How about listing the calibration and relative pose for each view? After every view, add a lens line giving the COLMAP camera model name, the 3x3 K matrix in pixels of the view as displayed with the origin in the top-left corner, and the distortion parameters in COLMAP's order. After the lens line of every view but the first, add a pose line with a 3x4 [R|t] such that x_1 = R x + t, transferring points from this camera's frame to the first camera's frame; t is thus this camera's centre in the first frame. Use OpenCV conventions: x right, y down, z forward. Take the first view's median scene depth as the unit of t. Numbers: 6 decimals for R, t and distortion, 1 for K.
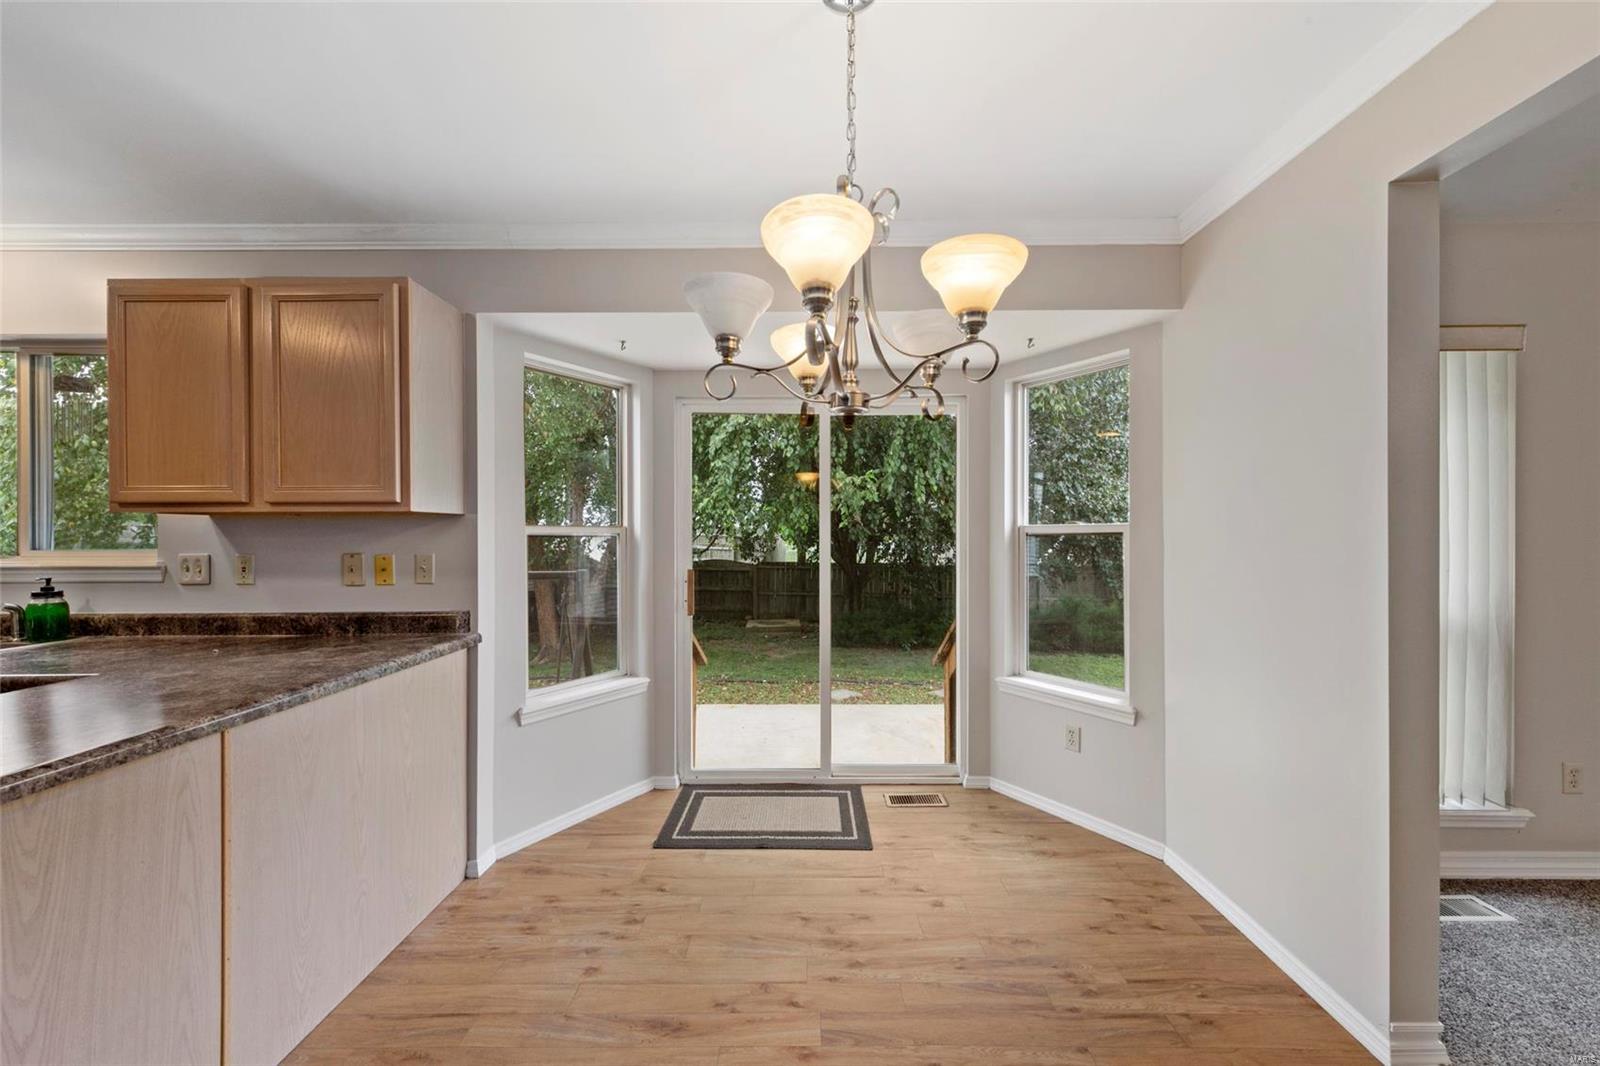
lens RADIAL K [[569.1, 0, 801.1], [0, 569.1, 549.2], [0, 0, 1]] dist [0.000514, 0.000050]
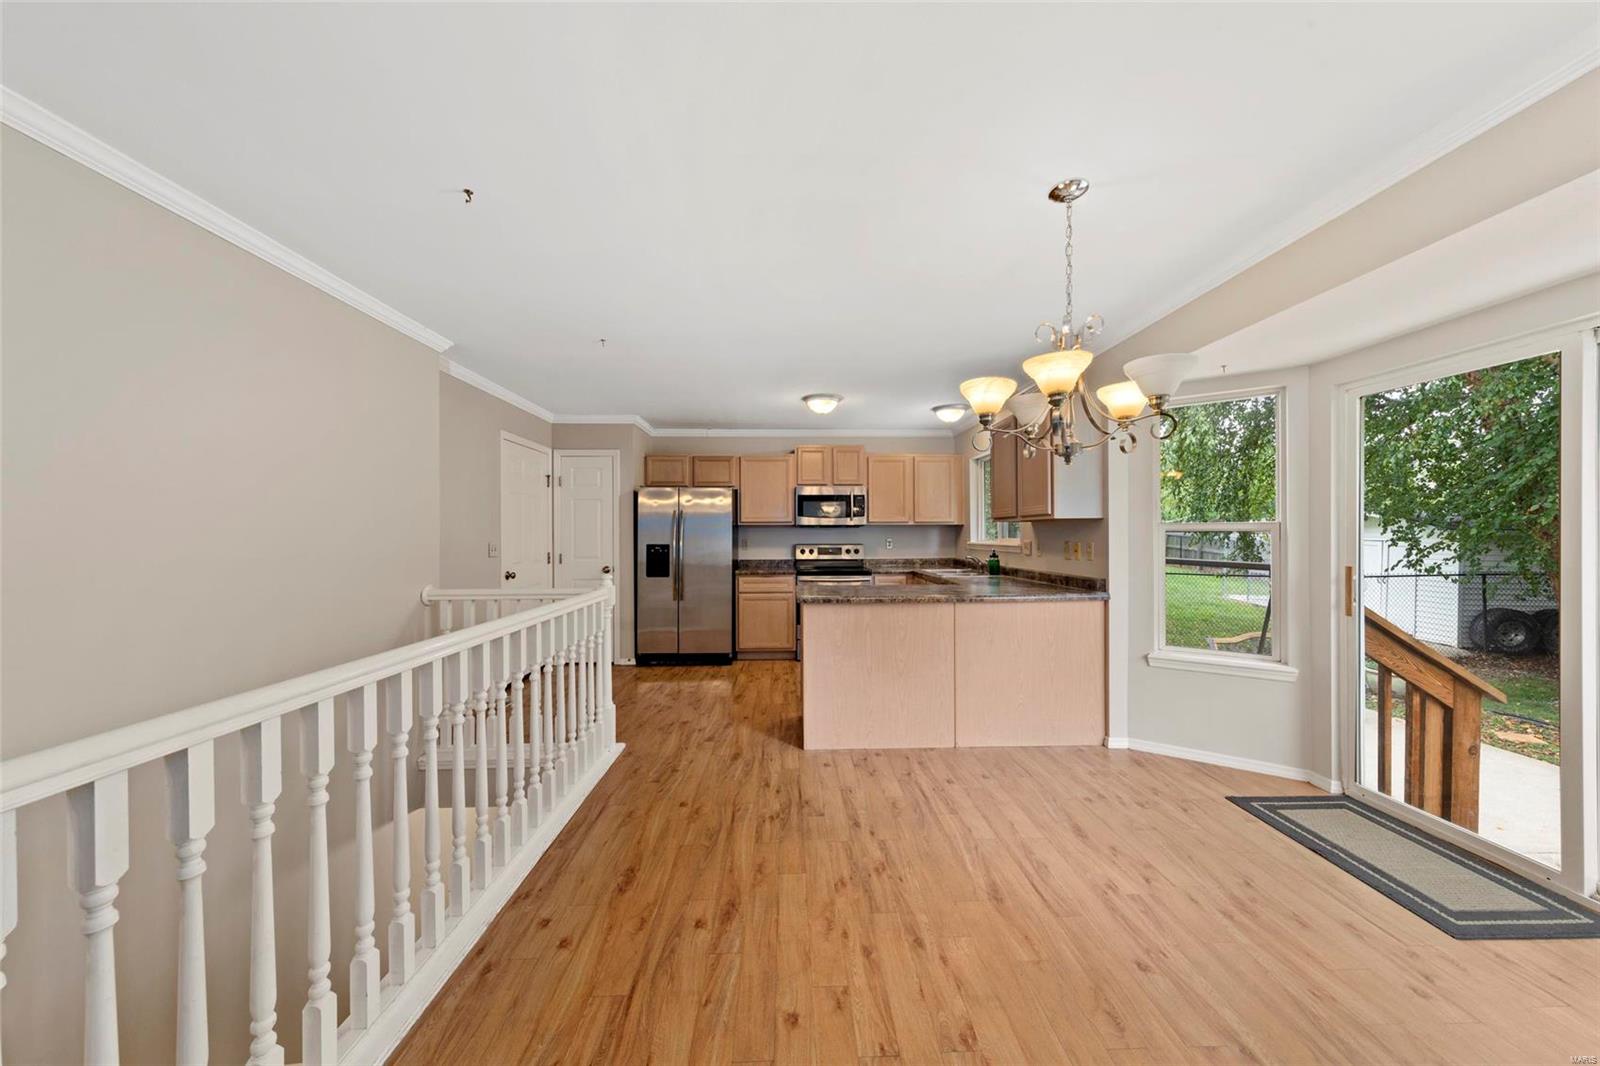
lens RADIAL K [[535.3, 0, 800.0], [0, 535.3, 533.0], [0, 0, 1]] dist [0.000175, -0.000007]
pose [[0.032664, 0.001386, -0.999465, 0.898878], [-0.014676, 0.999892, 0.000907, -0.007690], [0.999359, 0.014638, 0.032681, 0.092381]]
